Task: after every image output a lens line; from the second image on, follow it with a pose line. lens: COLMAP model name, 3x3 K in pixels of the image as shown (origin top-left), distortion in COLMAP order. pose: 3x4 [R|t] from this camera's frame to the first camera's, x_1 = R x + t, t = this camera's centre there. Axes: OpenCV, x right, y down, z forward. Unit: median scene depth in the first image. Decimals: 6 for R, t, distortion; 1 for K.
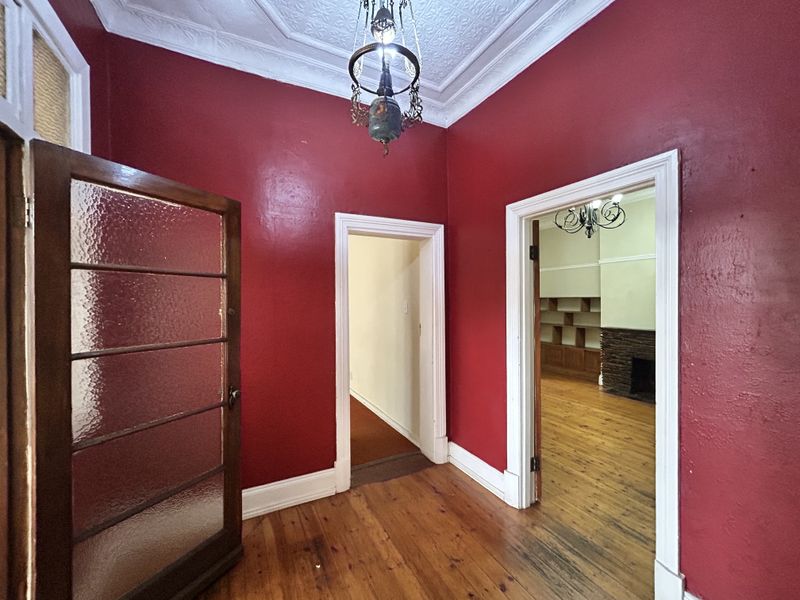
lens RADIAL K [[322.8, 0, 400.6], [0, 322.8, 299.1], [0, 0, 1]] dist [-0.001340, 0.000518]
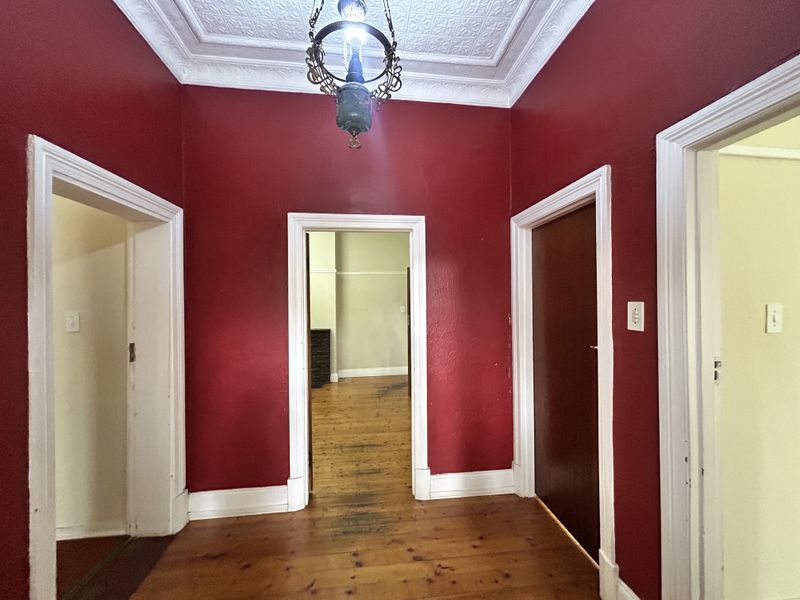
lens RADIAL K [[322.8, 0, 400.8], [0, 322.8, 299.4], [0, 0, 1]] dist [-0.001340, 0.000518]
pose [[0.360267, 0.007786, 0.932817, -0.429580], [0.011642, 0.999850, -0.012842, -0.003144], [-0.932777, 0.015486, 0.360122, 0.284421]]
